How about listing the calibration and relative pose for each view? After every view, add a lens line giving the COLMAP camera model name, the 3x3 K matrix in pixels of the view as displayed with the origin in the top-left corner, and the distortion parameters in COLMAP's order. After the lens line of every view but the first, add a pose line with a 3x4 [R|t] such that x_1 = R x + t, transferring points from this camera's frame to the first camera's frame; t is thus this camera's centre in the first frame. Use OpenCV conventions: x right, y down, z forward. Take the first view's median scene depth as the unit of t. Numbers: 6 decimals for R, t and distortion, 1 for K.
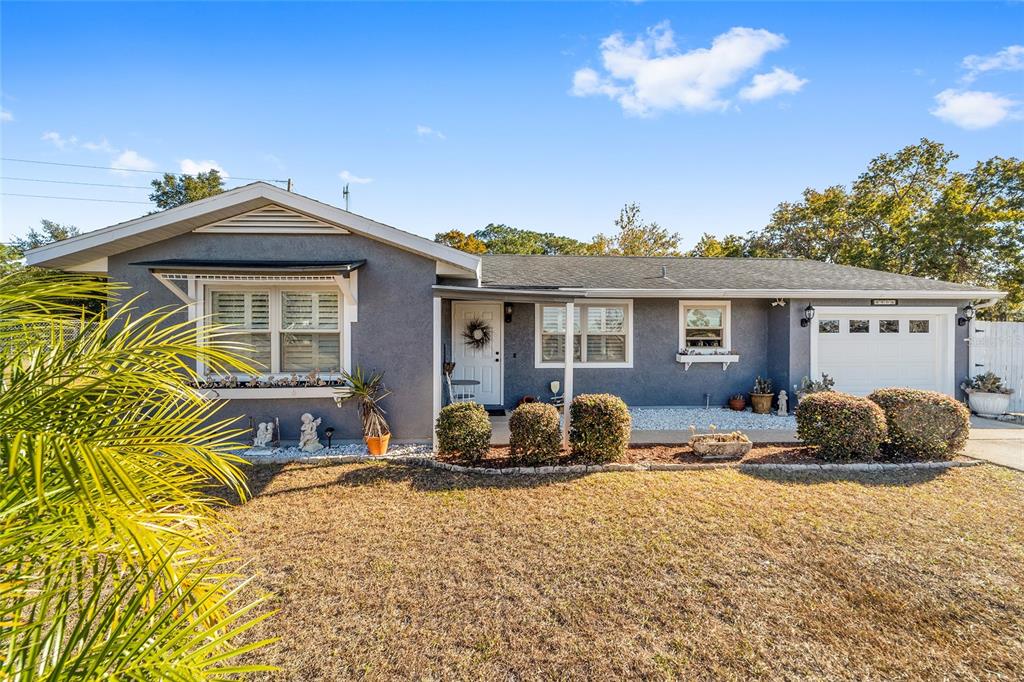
lens RADIAL K [[396.1, 0, 480.4], [0, 396.1, 344.9], [0, 0, 1]] dist [-0.011360, 0.005563]
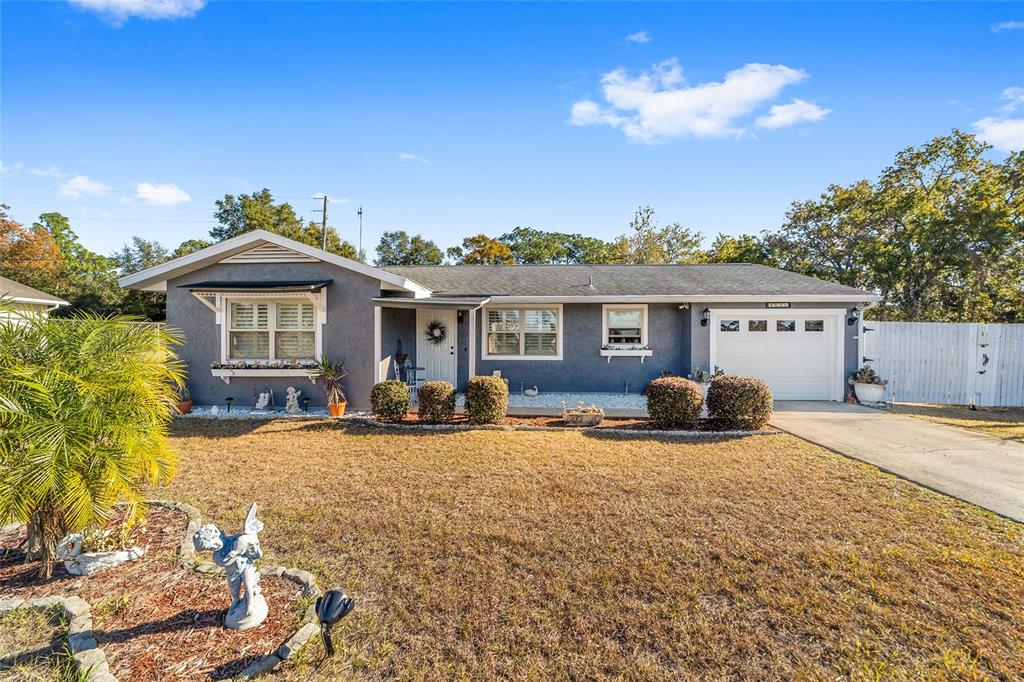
lens RADIAL K [[396.1, 0, 485.4], [0, 396.1, 343.2], [0, 0, 1]] dist [-0.011360, 0.005563]
pose [[0.994212, 0.003346, -0.107384, 0.283706], [-0.003406, 0.999994, -0.000368, 0.006952], [0.107382, 0.000732, 0.994218, -0.241844]]
